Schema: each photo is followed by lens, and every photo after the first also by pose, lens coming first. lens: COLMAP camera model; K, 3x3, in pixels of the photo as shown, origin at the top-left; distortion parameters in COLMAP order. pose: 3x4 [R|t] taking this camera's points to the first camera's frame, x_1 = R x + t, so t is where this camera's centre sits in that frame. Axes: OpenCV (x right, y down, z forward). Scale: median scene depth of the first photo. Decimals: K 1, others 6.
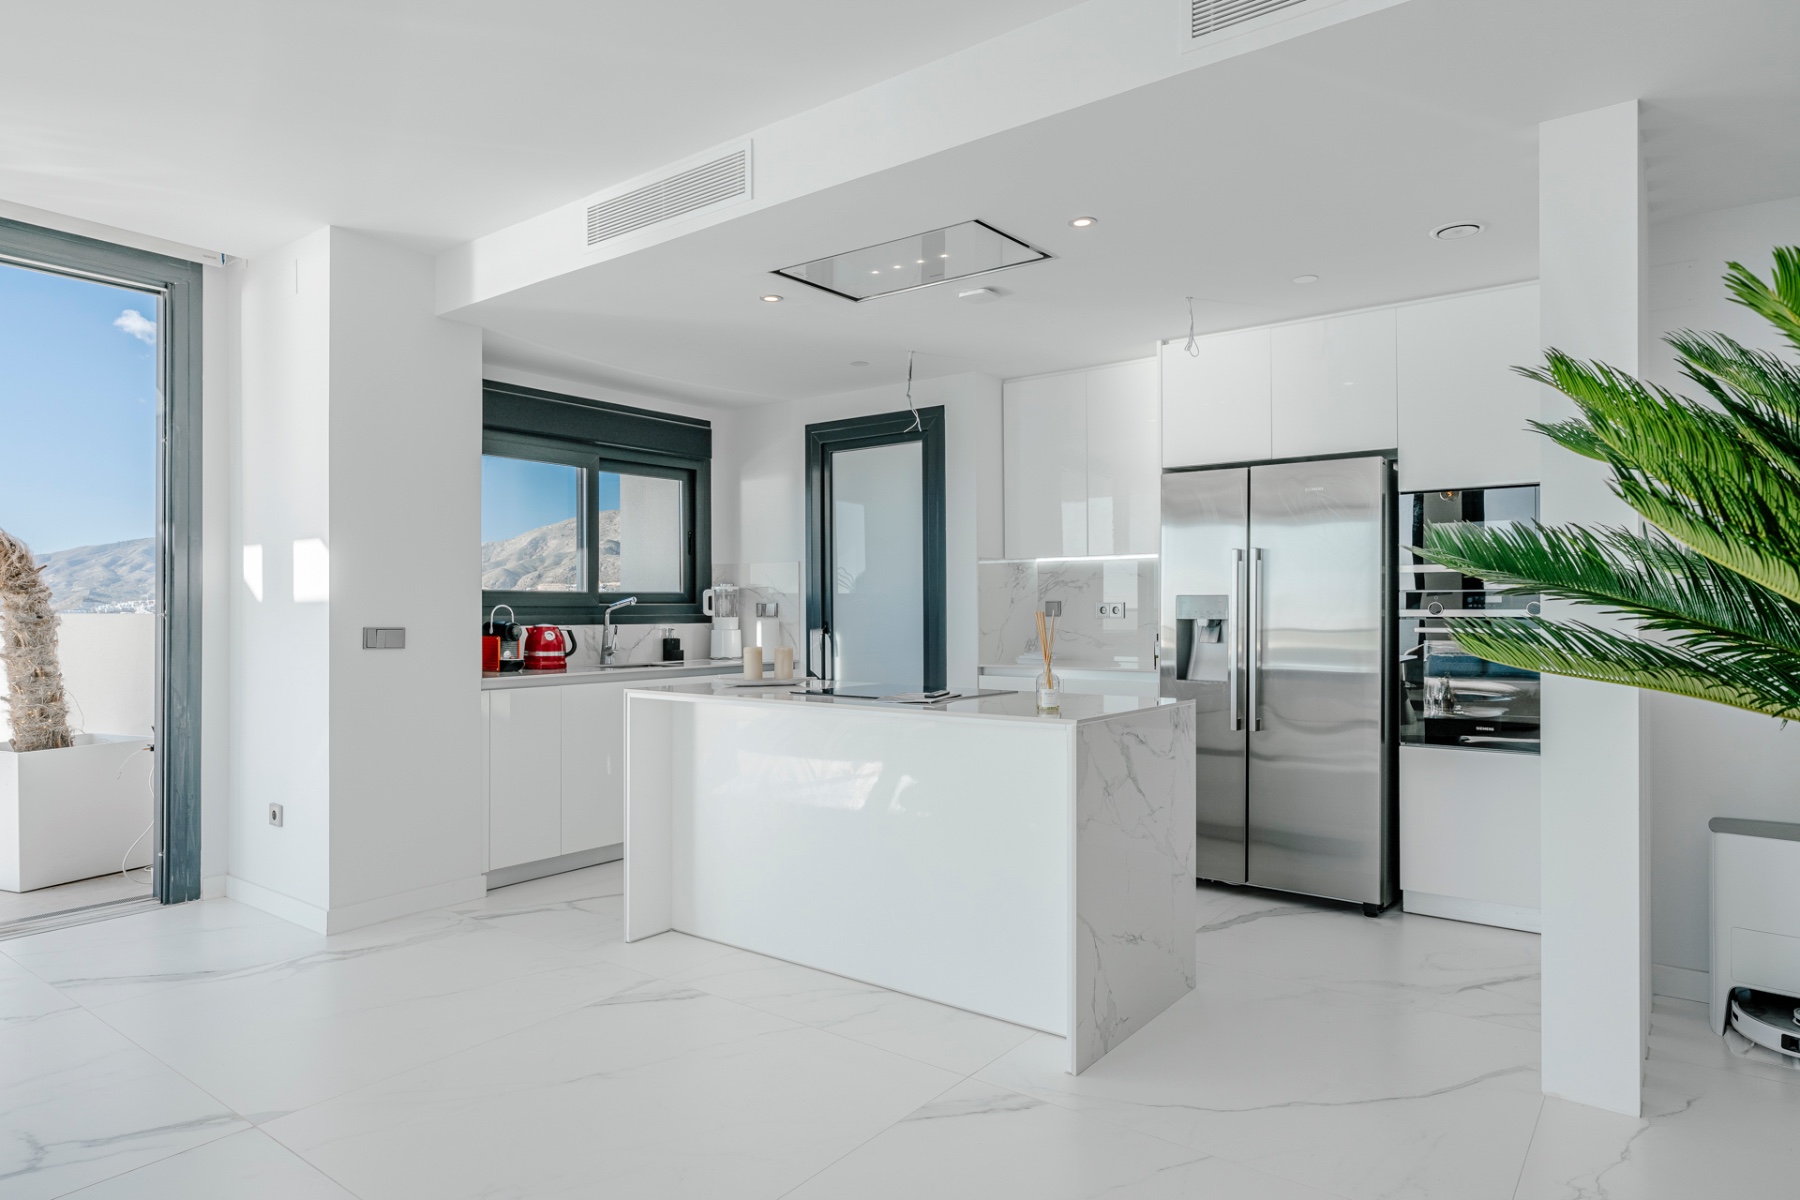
lens RADIAL K [[1058.8, 0, 898.9], [0, 1058.8, 600.0], [0, 0, 1]] dist [-0.005623, -0.001053]
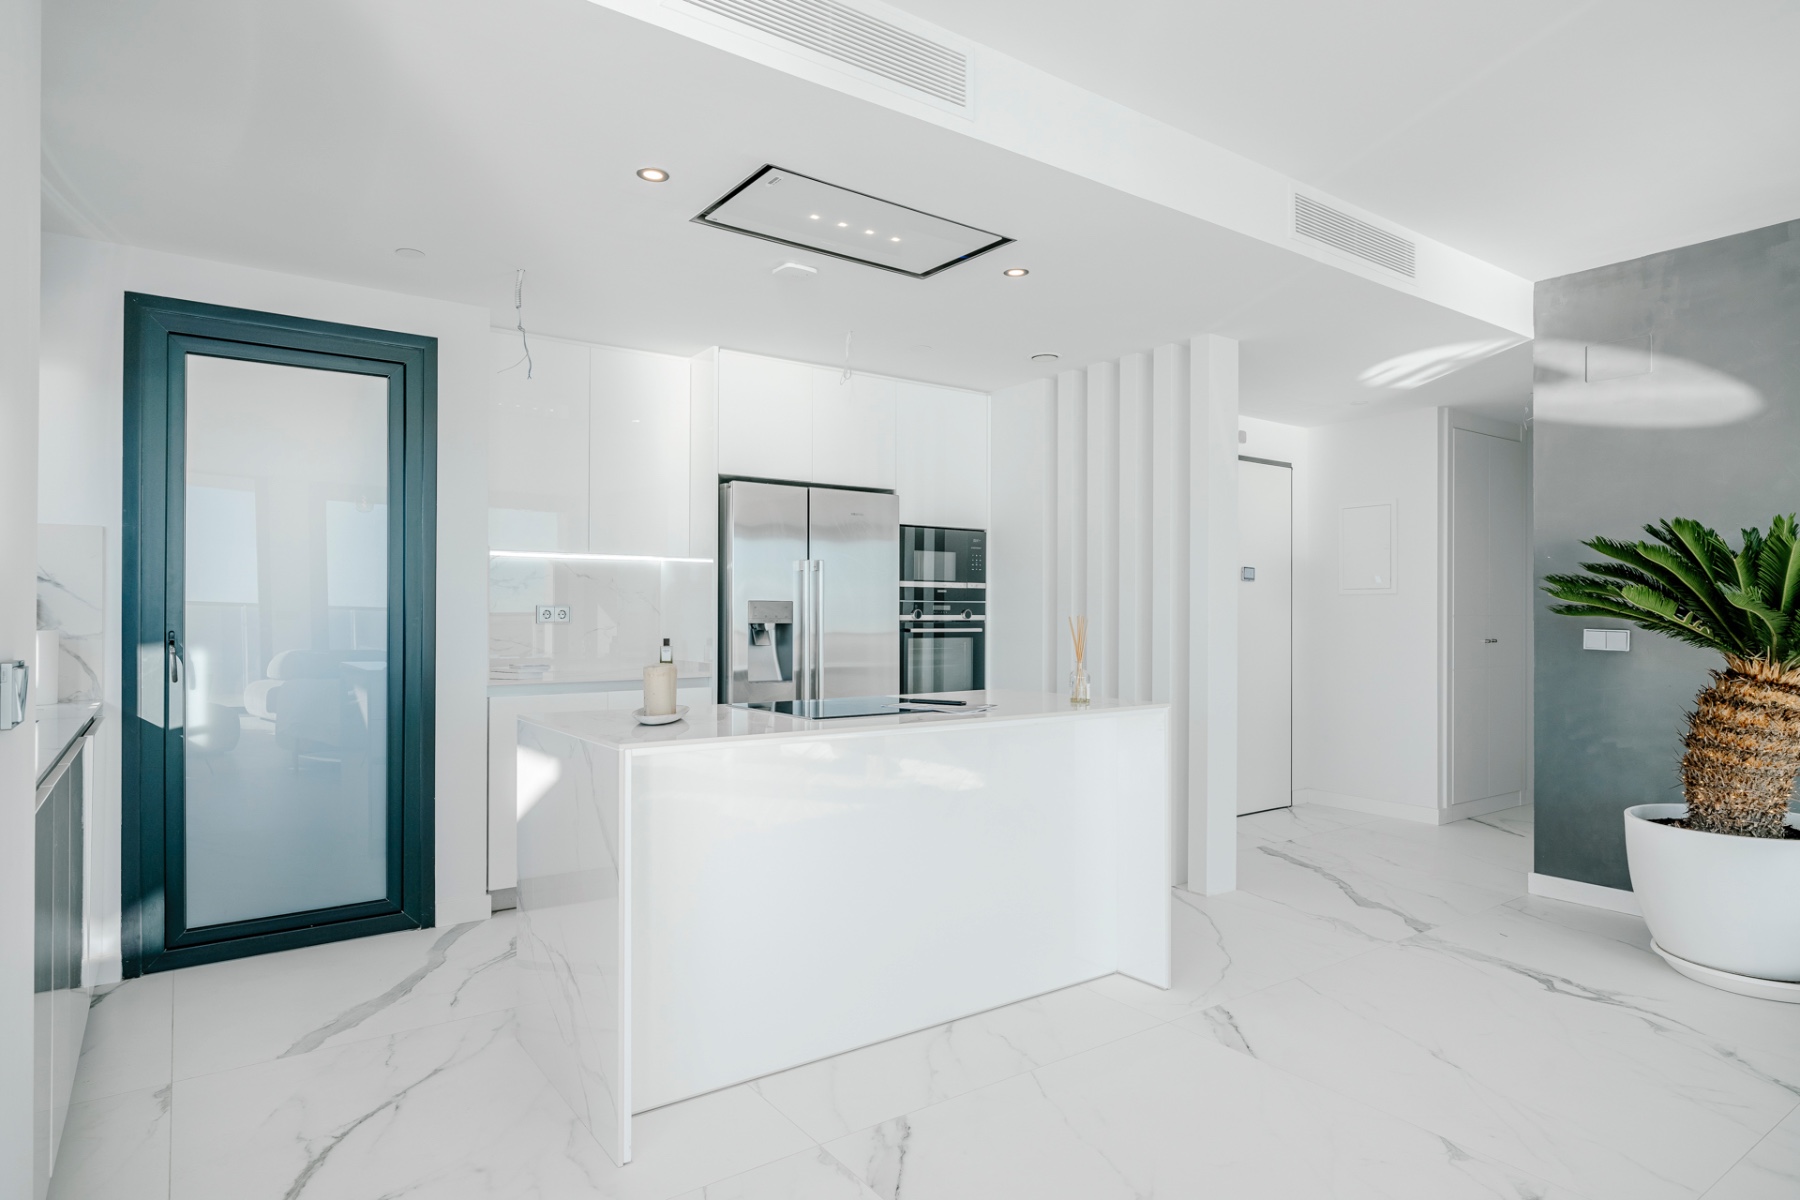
lens RADIAL K [[1013.6, 0, 893.3], [0, 1013.6, 606.8], [0, 0, 1]] dist [-0.000515, 0.000589]
pose [[0.298289, 0.005871, 0.954458, -0.660098], [-0.014733, 0.999890, -0.001546, 0.001210], [-0.954362, -0.013600, 0.298342, 0.584415]]
